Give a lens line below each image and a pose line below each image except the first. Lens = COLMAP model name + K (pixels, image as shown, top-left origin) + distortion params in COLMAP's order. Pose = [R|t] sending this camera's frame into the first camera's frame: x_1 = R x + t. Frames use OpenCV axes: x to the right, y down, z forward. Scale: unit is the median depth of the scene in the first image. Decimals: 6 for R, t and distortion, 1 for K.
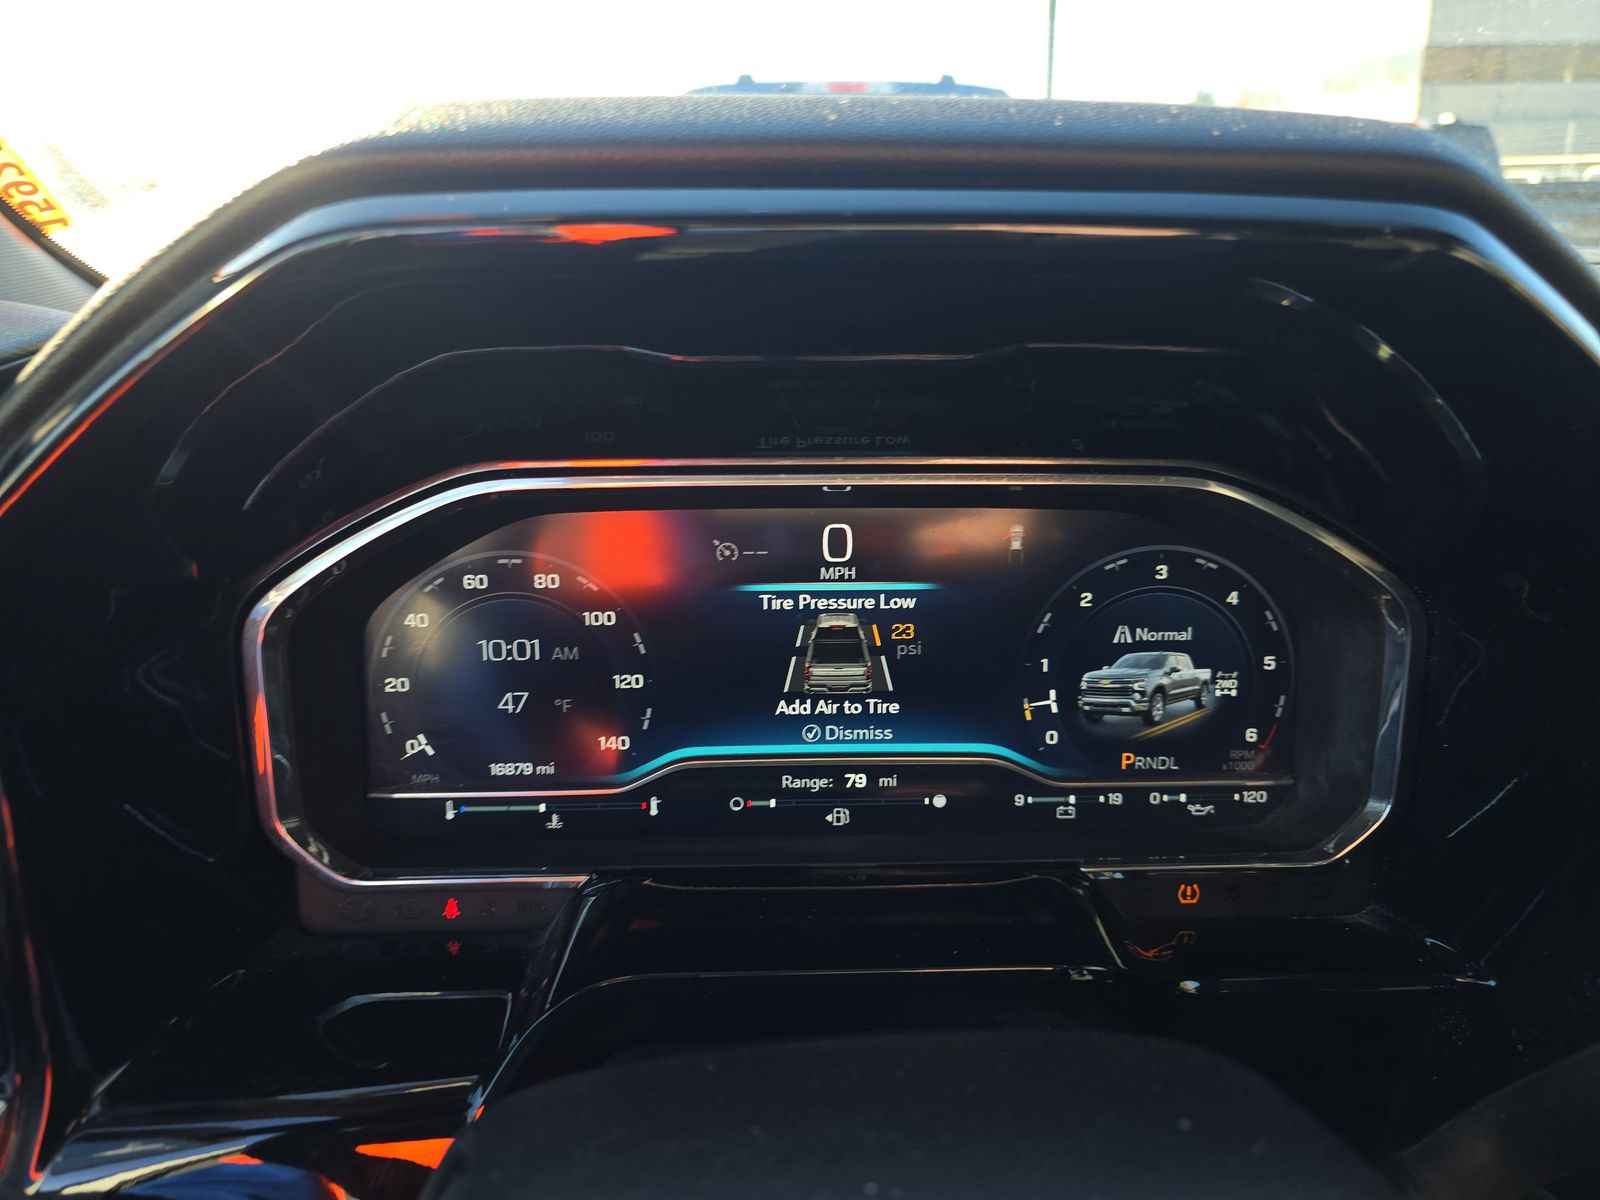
lens RADIAL K [[1077.4, 0, 810.2], [0, 1077.4, 599.2], [0, 0, 1]] dist [0.044135, -0.043753]
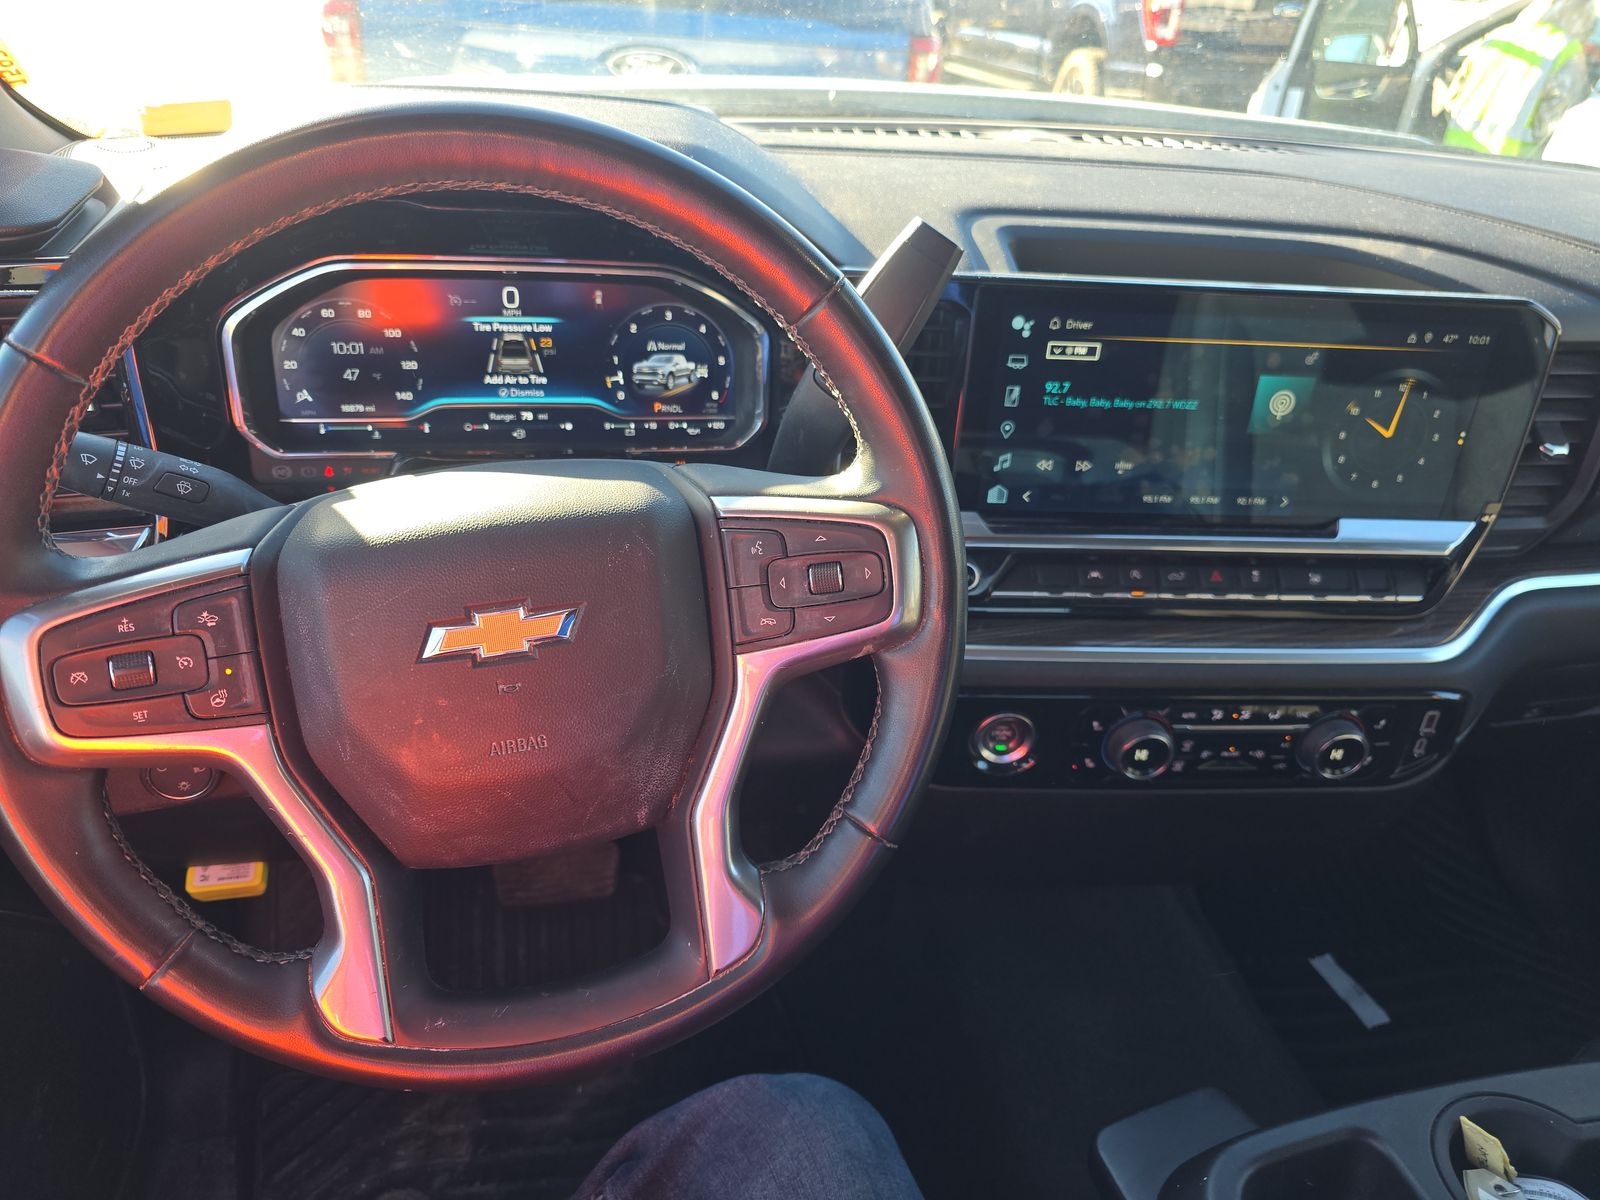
lens RADIAL K [[1077.4, 0, 790.1], [0, 1077.4, 612.3], [0, 0, 1]] dist [0.044135, -0.043753]
pose [[0.979238, -0.036183, 0.199458, 0.111177], [-0.013483, 0.970137, 0.242184, 0.022437], [-0.202264, -0.239845, 0.949507, -1.205693]]
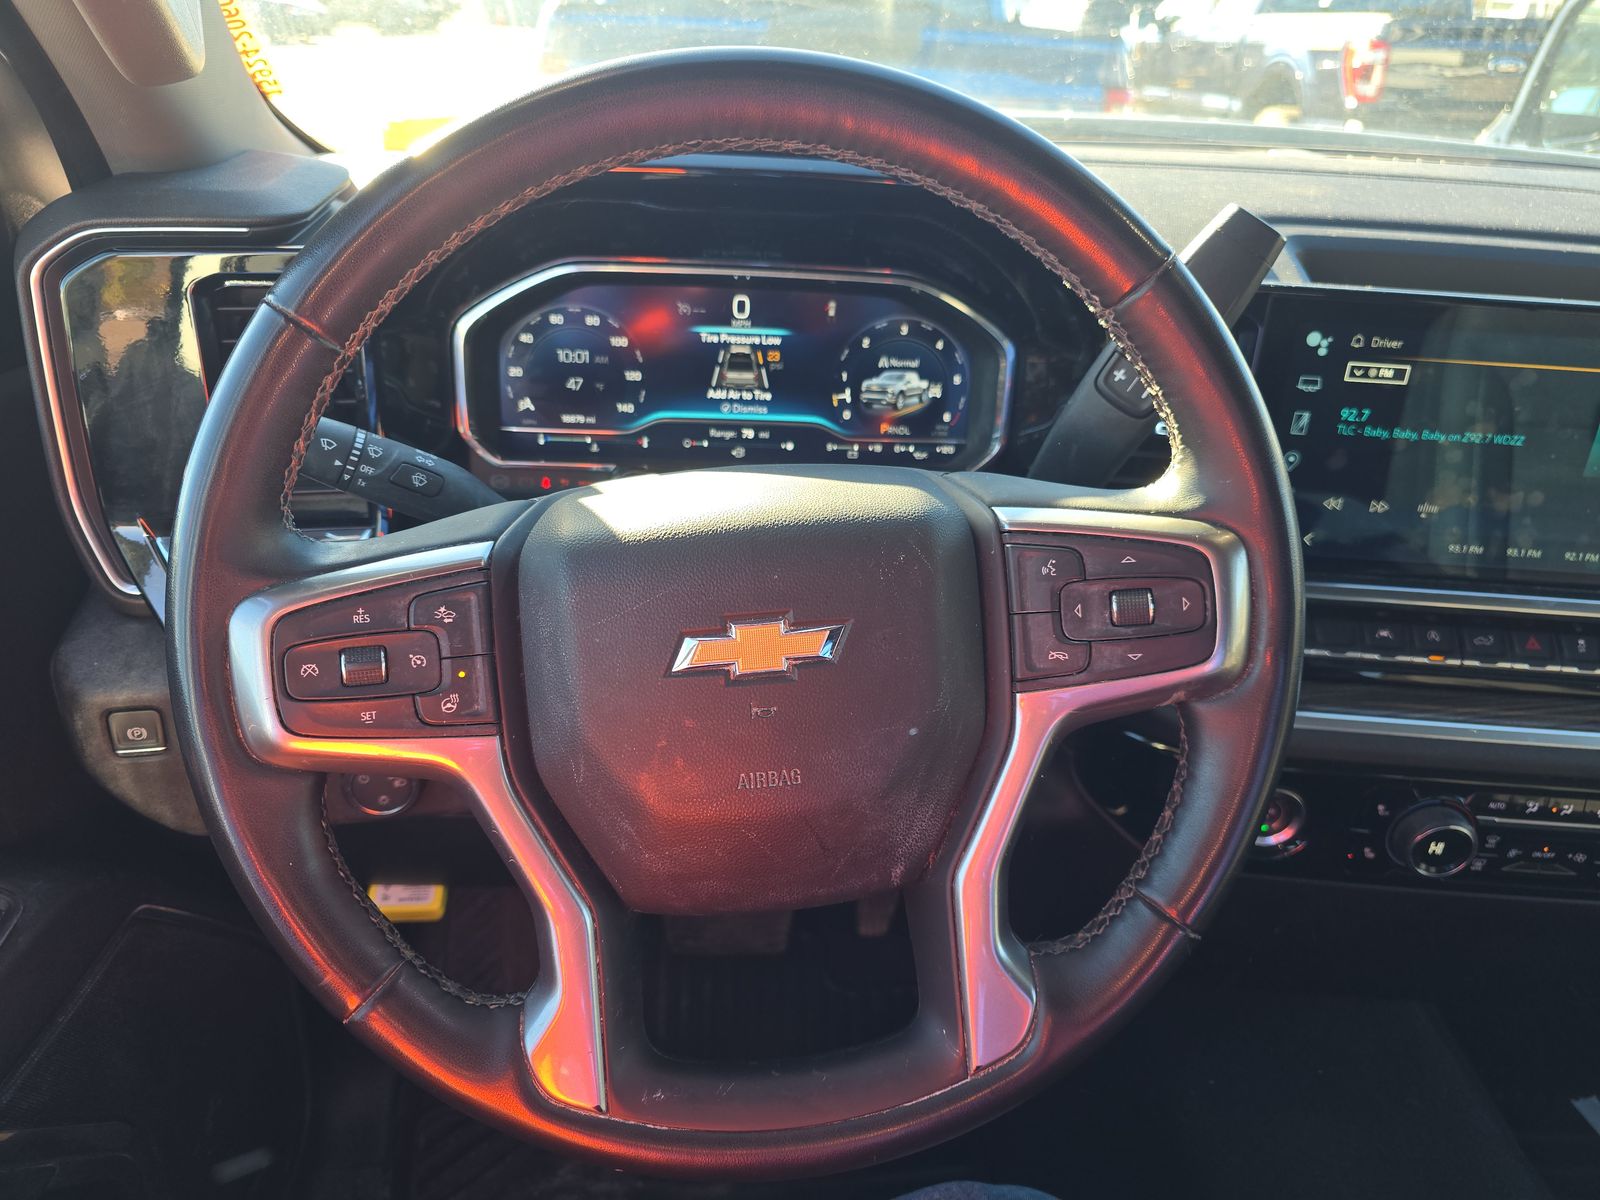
lens RADIAL K [[1077.4, 0, 791.5], [0, 1077.4, 615.7], [0, 0, 1]] dist [0.044135, -0.043753]
pose [[0.997214, 0.024034, 0.070614, -0.009141], [-0.037627, 0.979478, 0.198006, 0.101963], [-0.064406, -0.200111, 0.977654, -1.019023]]
